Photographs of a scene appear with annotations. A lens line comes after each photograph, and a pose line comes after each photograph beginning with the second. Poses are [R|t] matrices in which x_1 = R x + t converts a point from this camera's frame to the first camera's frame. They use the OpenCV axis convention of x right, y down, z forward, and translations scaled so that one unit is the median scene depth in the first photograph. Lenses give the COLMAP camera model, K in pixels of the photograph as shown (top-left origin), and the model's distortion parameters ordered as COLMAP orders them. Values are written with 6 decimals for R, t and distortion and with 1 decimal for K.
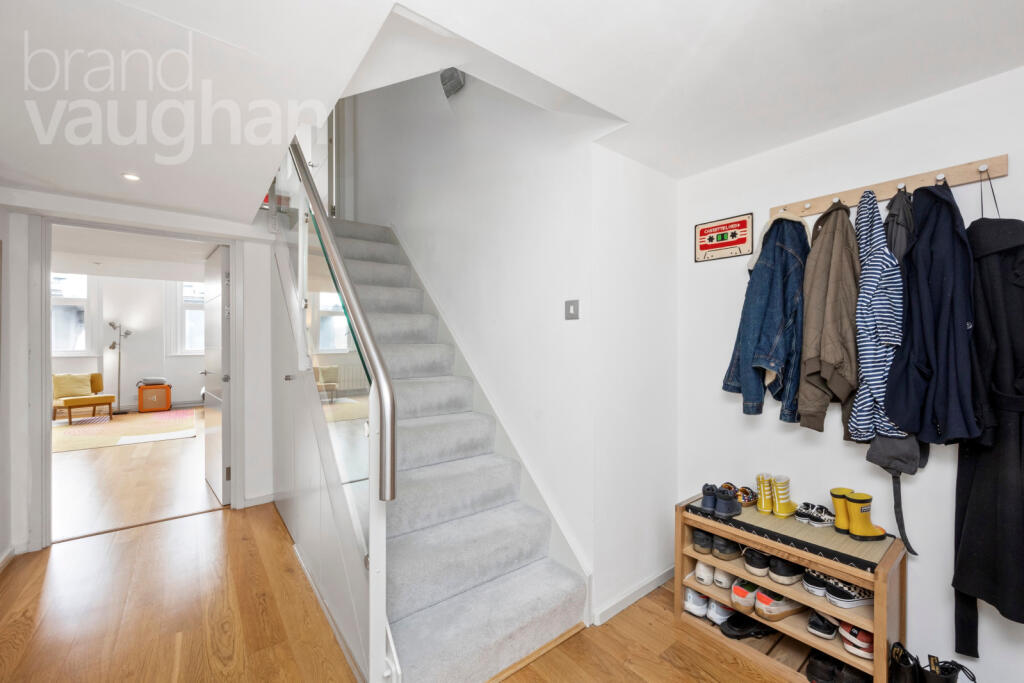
lens RADIAL K [[410.7, 0, 510.9], [0, 410.7, 341.4], [0, 0, 1]] dist [-0.002586, -0.000298]
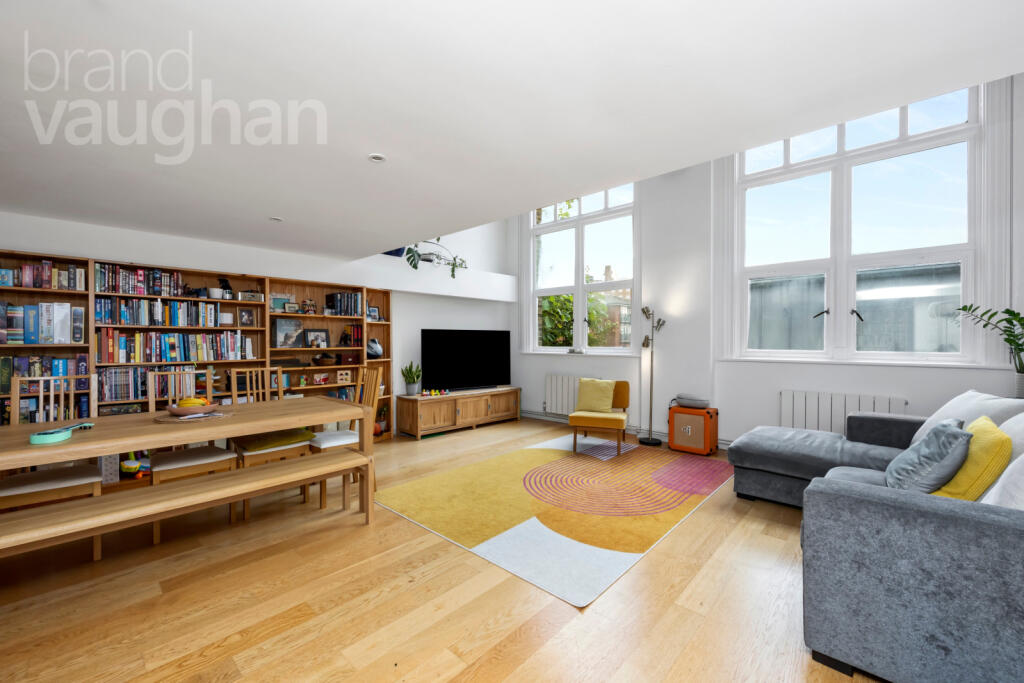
lens RADIAL K [[410.7, 0, 507.9], [0, 410.7, 343.1], [0, 0, 1]] dist [-0.002586, -0.000298]
pose [[0.160490, 0.006724, -0.987015, -0.326689], [0.008084, 0.999934, 0.008127, 0.004535], [0.987004, -0.009284, 0.160425, 0.655972]]
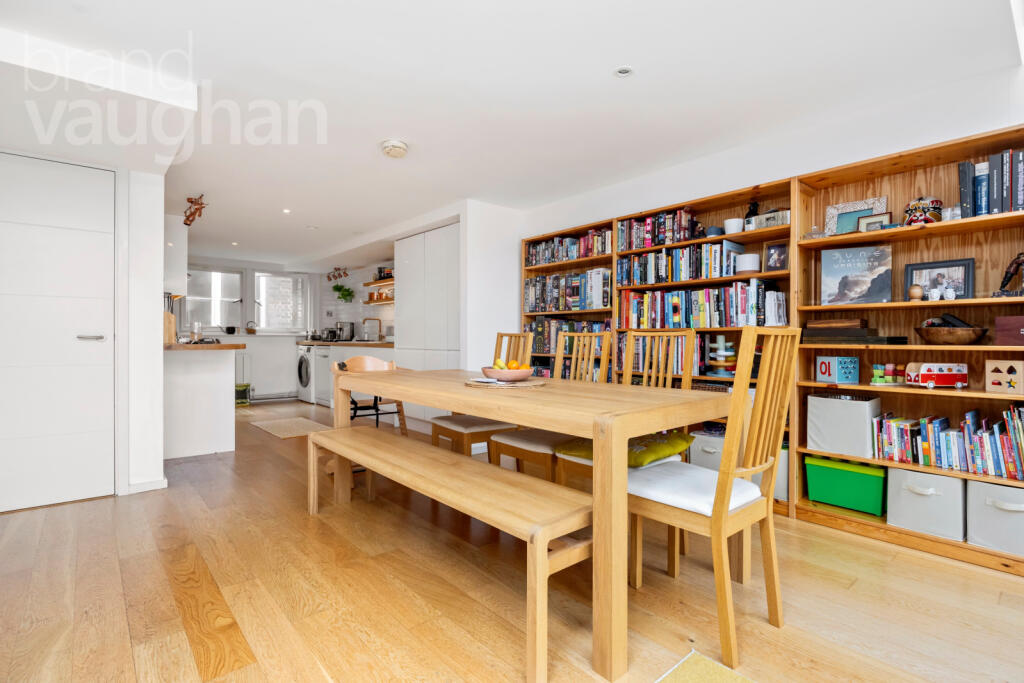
lens RADIAL K [[485.9, 0, 507.6], [0, 485.9, 339.6], [0, 0, 1]] dist [-0.006167, -0.000525]
pose [[-0.998425, 0.003571, -0.055996, -0.709543], [0.003684, 0.999991, -0.001906, 0.039515], [0.055989, -0.002109, -0.998429, 0.778491]]
